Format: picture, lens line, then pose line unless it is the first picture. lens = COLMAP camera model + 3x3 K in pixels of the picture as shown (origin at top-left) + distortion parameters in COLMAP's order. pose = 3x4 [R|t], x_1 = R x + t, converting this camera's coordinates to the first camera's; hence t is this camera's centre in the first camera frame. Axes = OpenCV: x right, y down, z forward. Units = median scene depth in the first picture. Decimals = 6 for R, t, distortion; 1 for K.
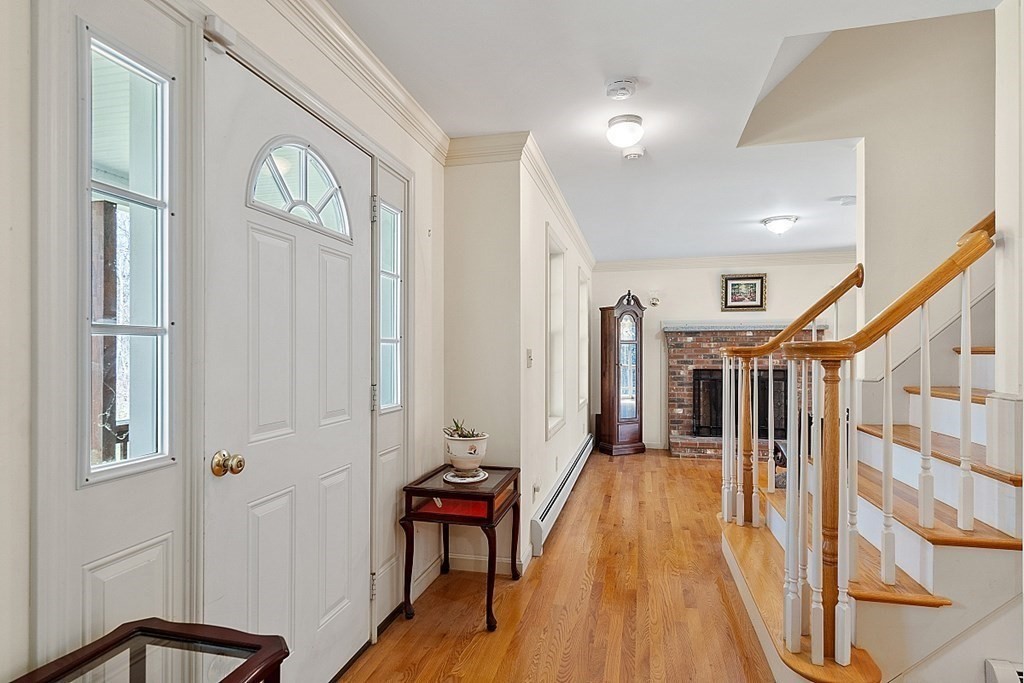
lens RADIAL K [[526.0, 0, 506.6], [0, 526.0, 349.1], [0, 0, 1]] dist [0.000298, 0.000197]
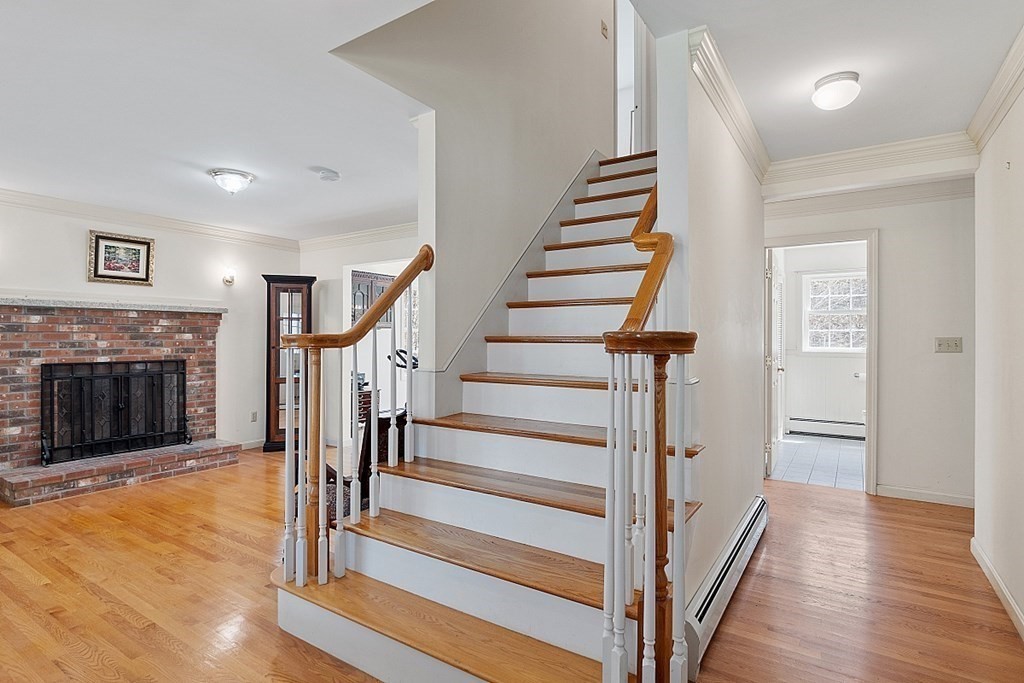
lens RADIAL K [[526.0, 0, 507.6], [0, 526.0, 339.7], [0, 0, 1]] dist [0.000298, 0.000197]
pose [[0.352605, -0.000594, 0.935772, -0.058357], [-0.009044, 0.999951, 0.004043, -0.000607], [-0.935728, -0.009889, 0.352583, 0.219651]]
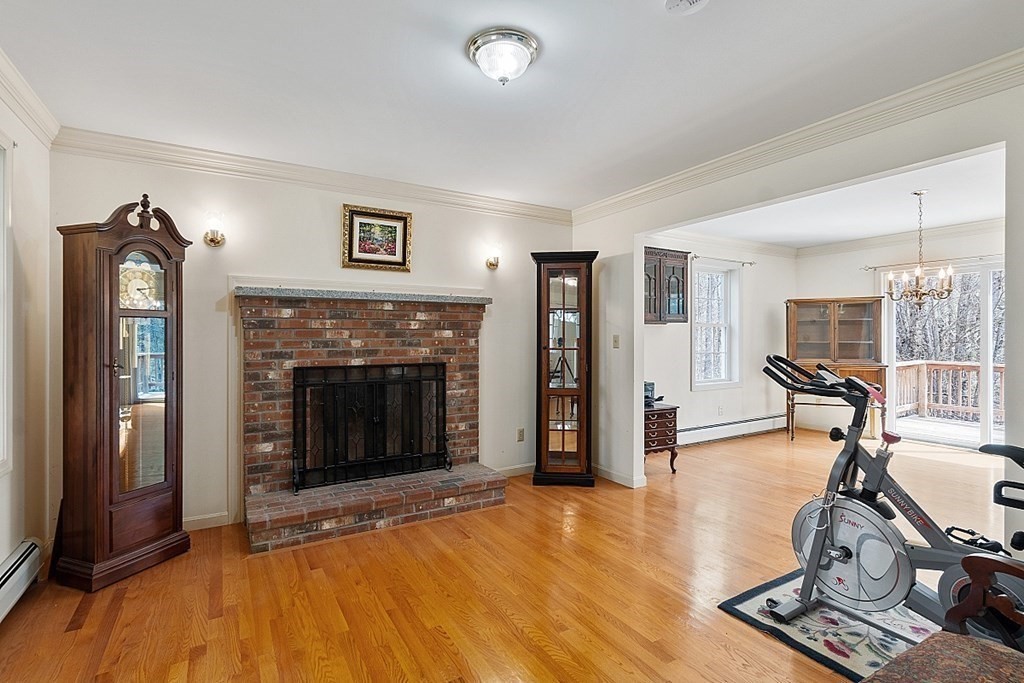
lens RADIAL K [[506.4, 0, 519.9], [0, 506.4, 337.7], [0, 0, 1]] dist [0.002762, -0.002250]
pose [[0.706467, -0.001996, 0.707743, 0.149584], [-0.004583, 0.999962, 0.007395, 0.002149], [-0.707731, -0.008468, 0.706431, 0.465126]]
